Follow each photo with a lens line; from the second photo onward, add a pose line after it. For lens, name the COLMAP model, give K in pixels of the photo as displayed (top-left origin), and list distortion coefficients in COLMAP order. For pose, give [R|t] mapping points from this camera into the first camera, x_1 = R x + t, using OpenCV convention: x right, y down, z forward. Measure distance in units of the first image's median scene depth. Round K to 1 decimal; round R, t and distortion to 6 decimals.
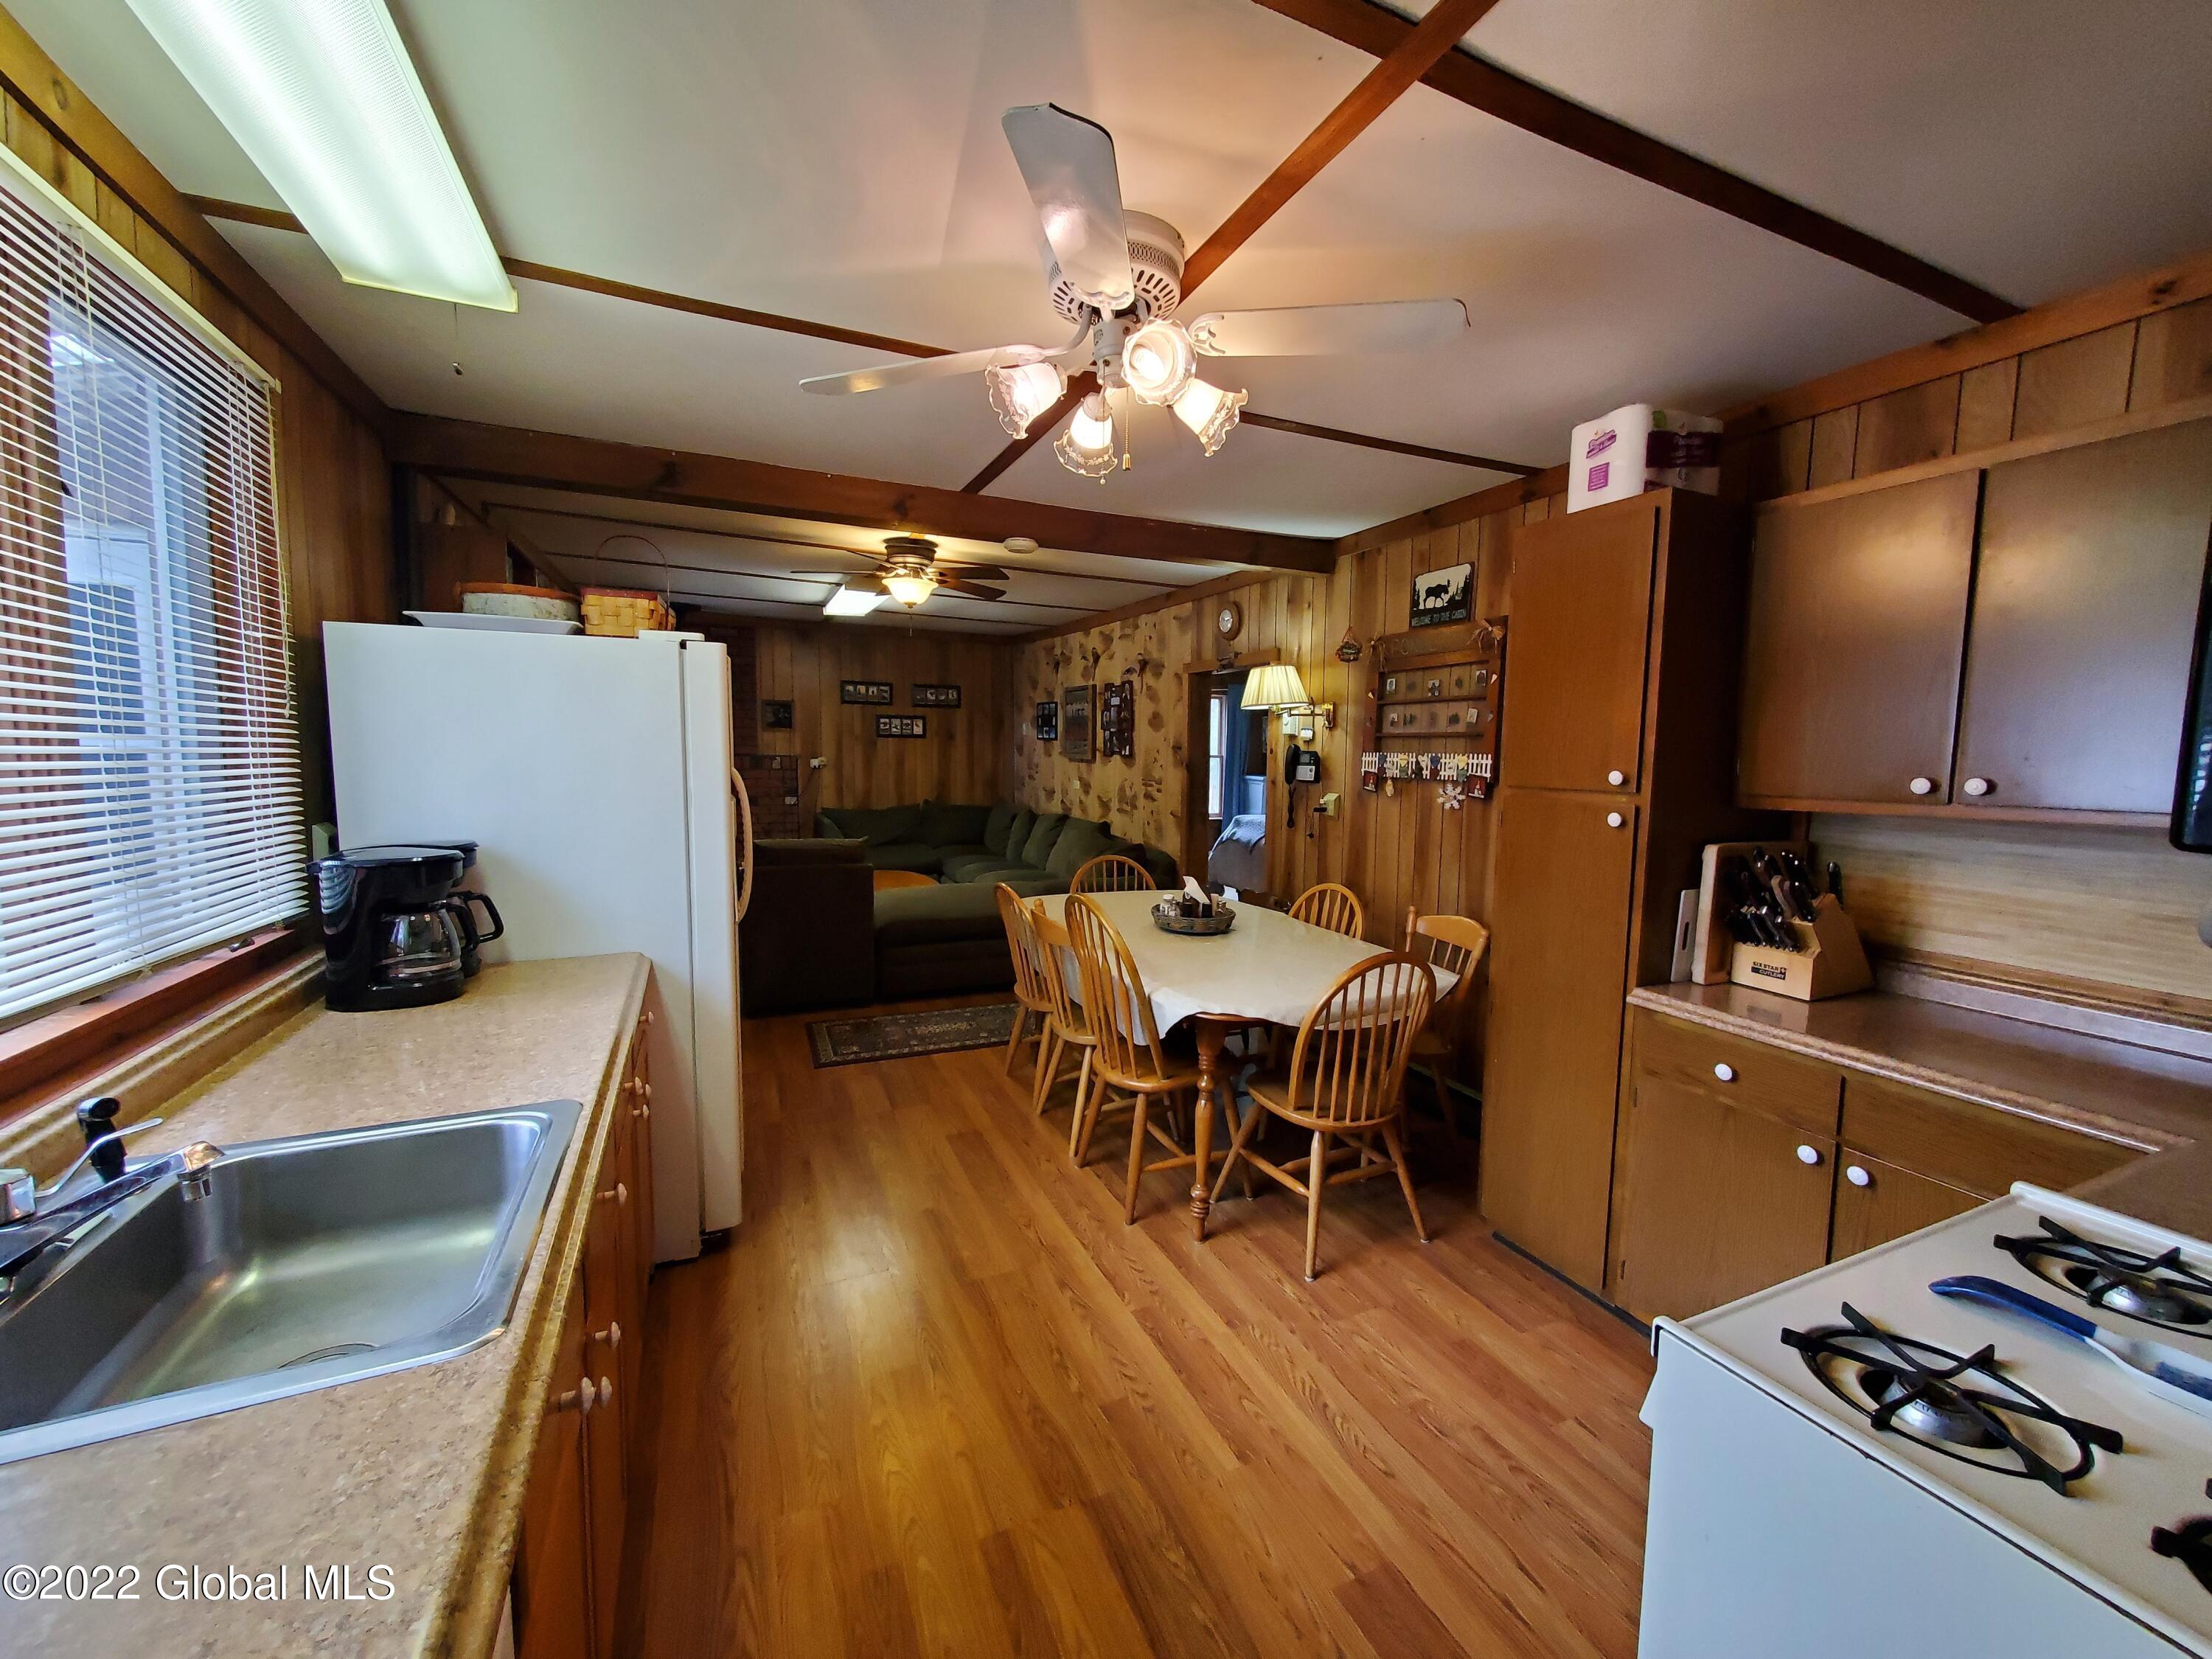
lens RADIAL K [[876.0, 0, 1116.1], [0, 876.0, 825.4], [0, 0, 1]] dist [0.003553, -0.001107]
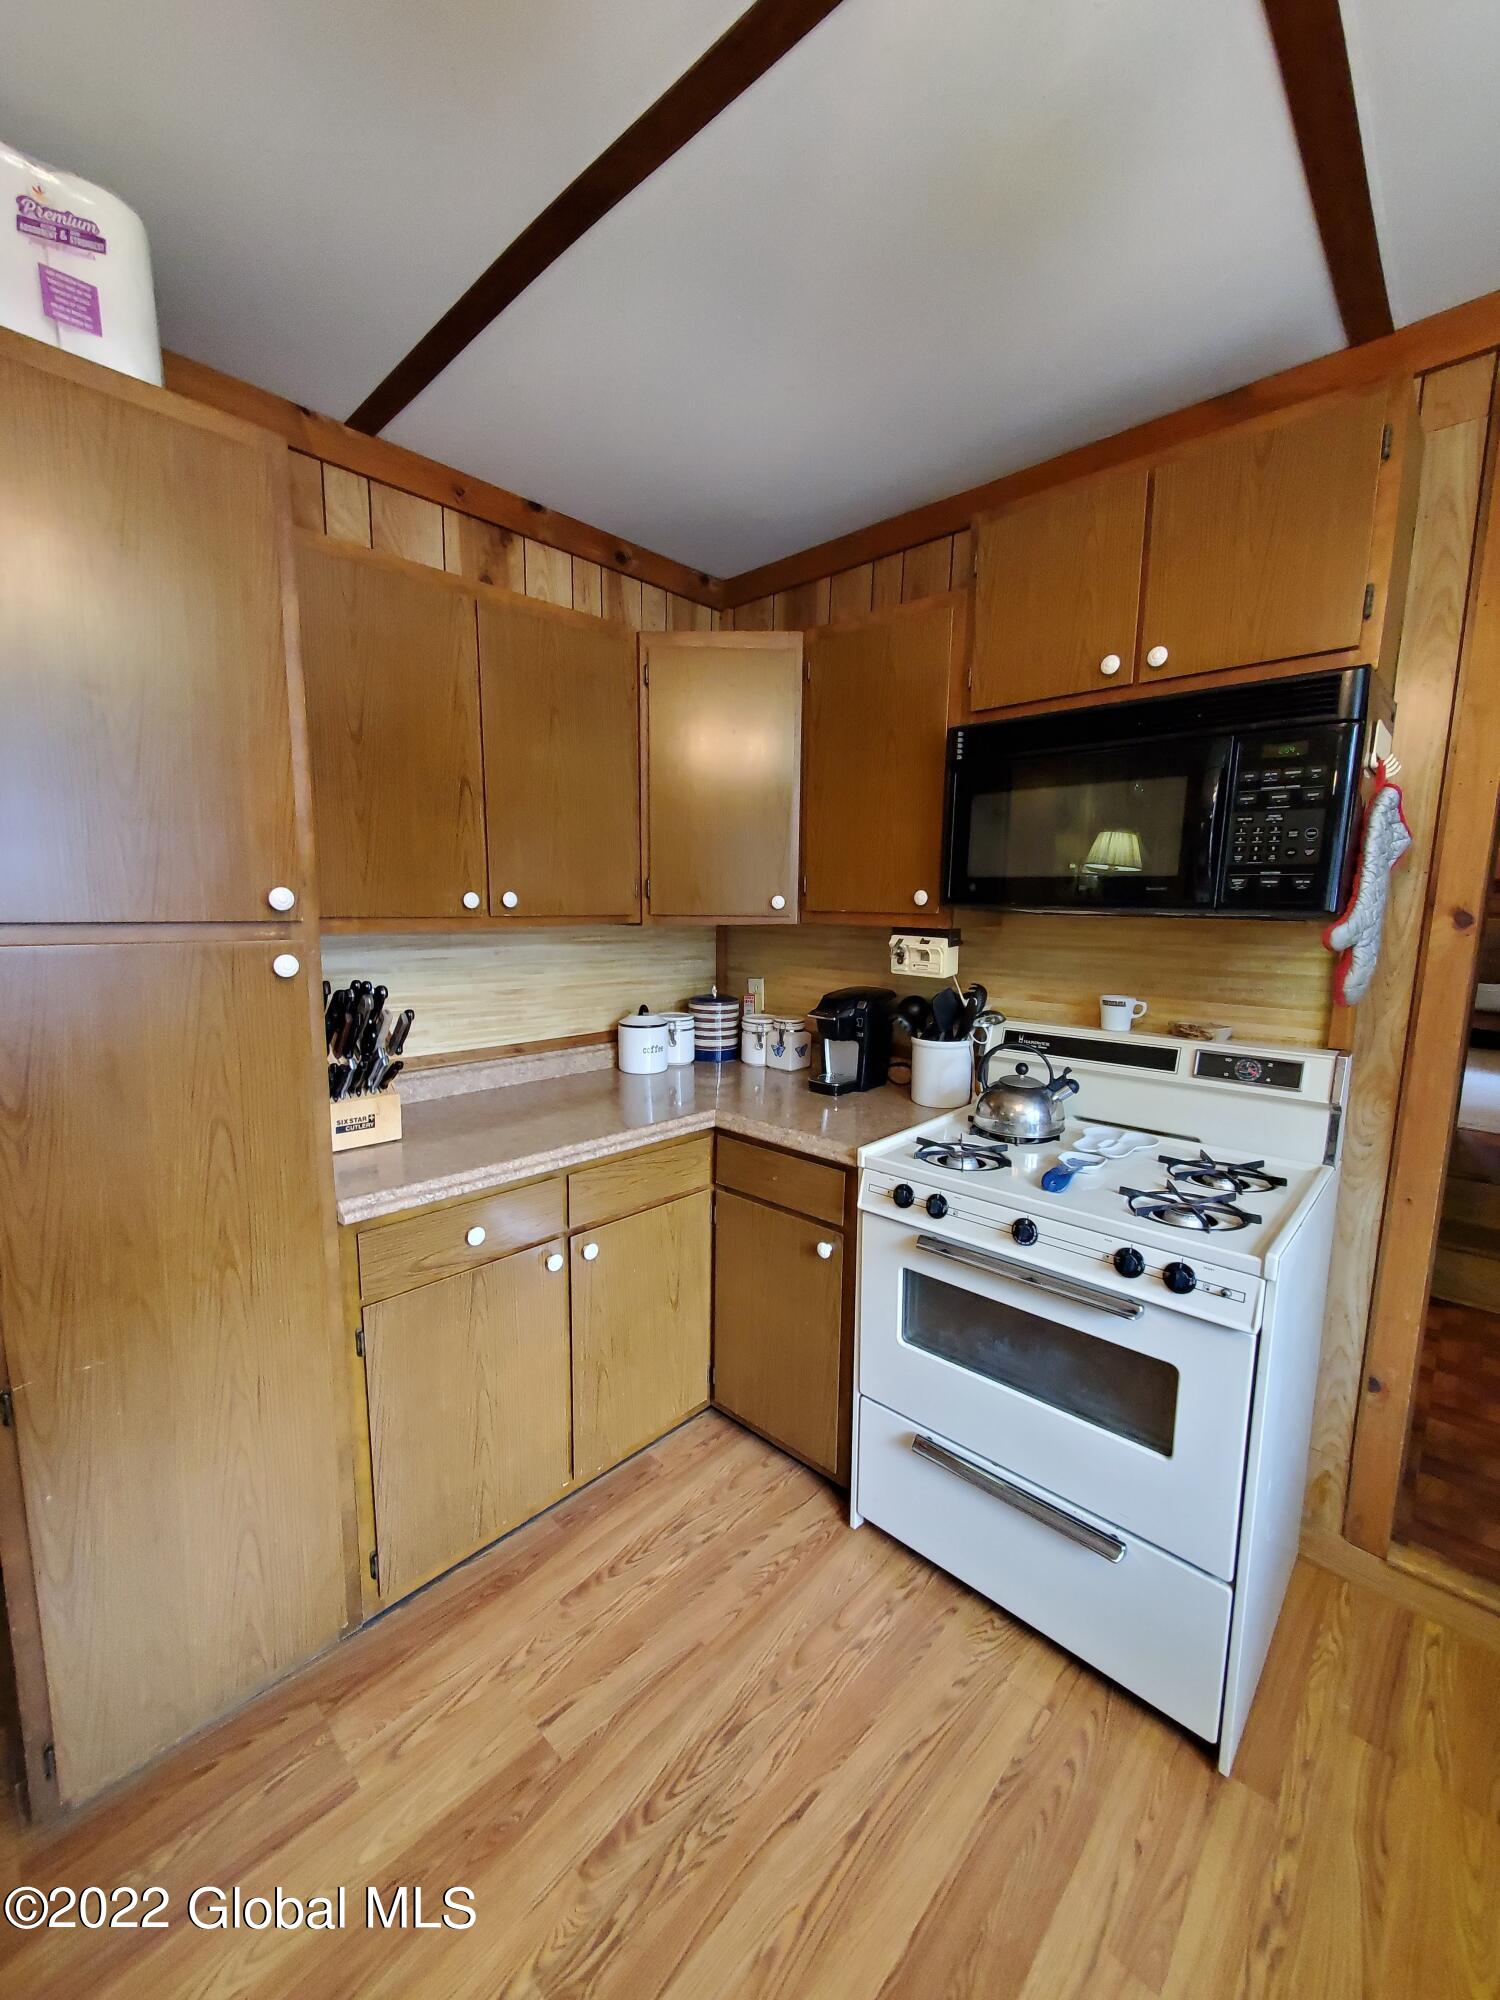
lens RADIAL K [[792.1, 0, 748.4], [0, 792.1, 1018.3], [0, 0, 1]] dist [0.003553, -0.001107]
pose [[-0.376886, -0.157796, 0.912720, -0.052292], [0.060412, 0.979097, 0.194217, -0.038179], [-0.924288, 0.128337, -0.359475, 0.565082]]
